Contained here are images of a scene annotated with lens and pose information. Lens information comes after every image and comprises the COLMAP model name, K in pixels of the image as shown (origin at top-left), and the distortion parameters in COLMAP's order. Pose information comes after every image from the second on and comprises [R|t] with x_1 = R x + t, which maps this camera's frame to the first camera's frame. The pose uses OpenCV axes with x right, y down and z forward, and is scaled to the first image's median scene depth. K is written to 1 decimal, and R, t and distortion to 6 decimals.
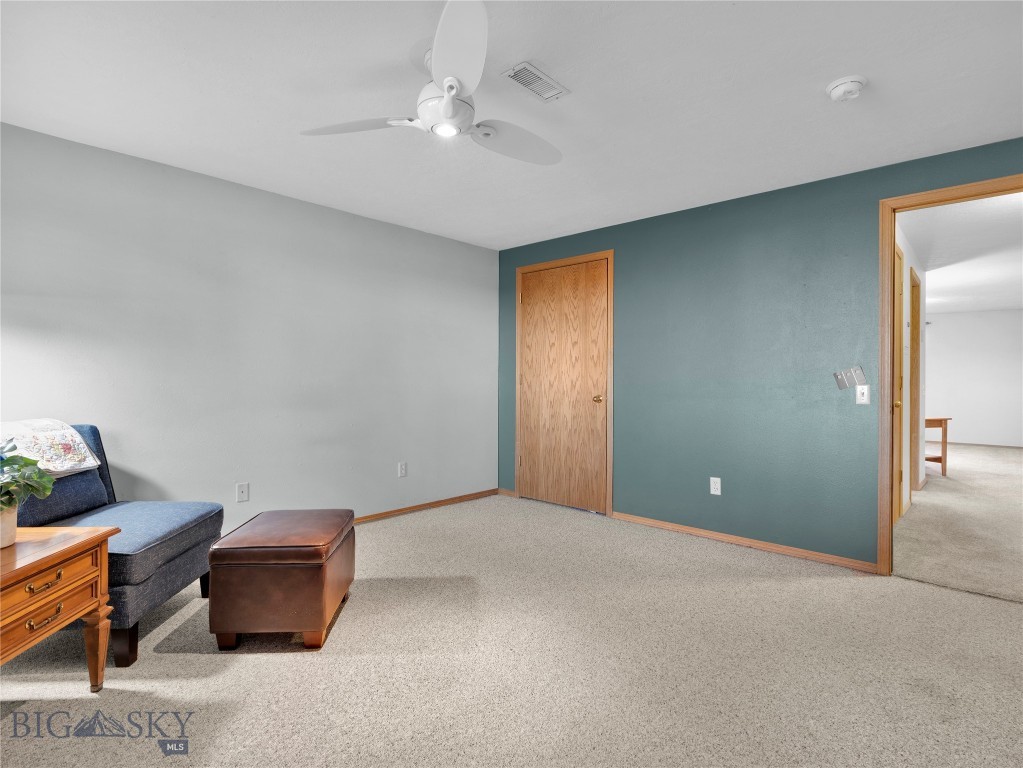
lens RADIAL K [[528.2, 0, 507.4], [0, 528.2, 376.3], [0, 0, 1]] dist [-0.014456, 0.000730]
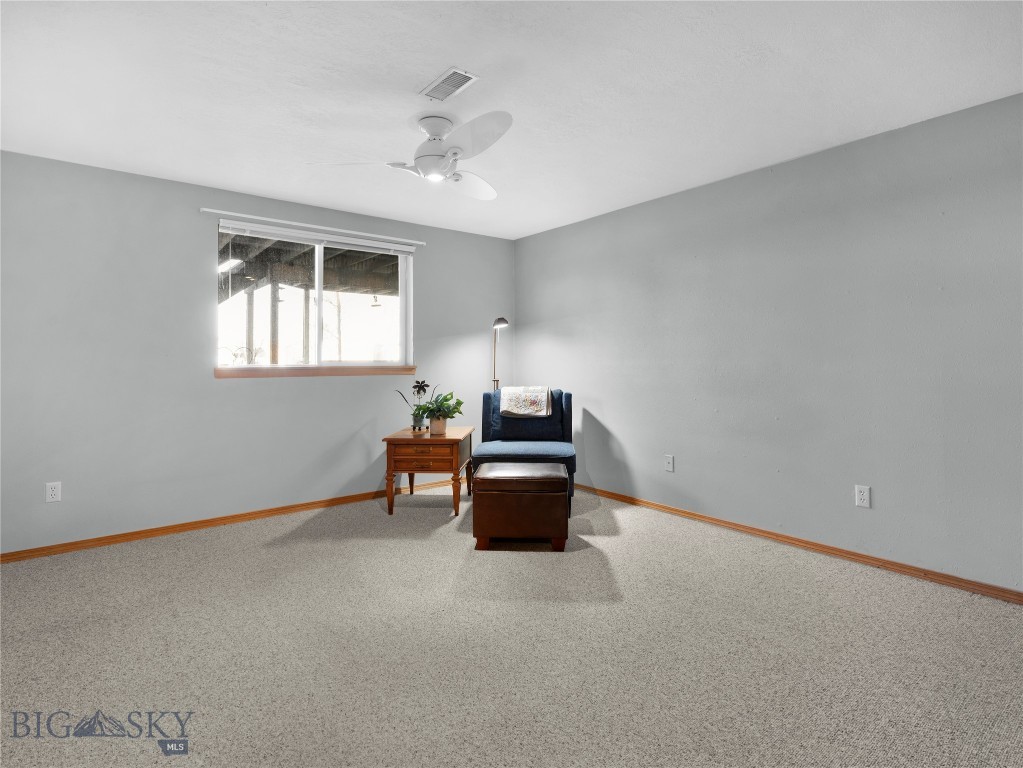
lens RADIAL K [[528.2, 0, 507.4], [0, 528.2, 376.3], [0, 0, 1]] dist [-0.014456, 0.000730]
pose [[-0.135612, 0.023057, -0.990494, 0.991524], [0.005180, 0.999732, 0.022563, 0.004901], [0.990748, -0.002071, -0.135695, 1.188079]]
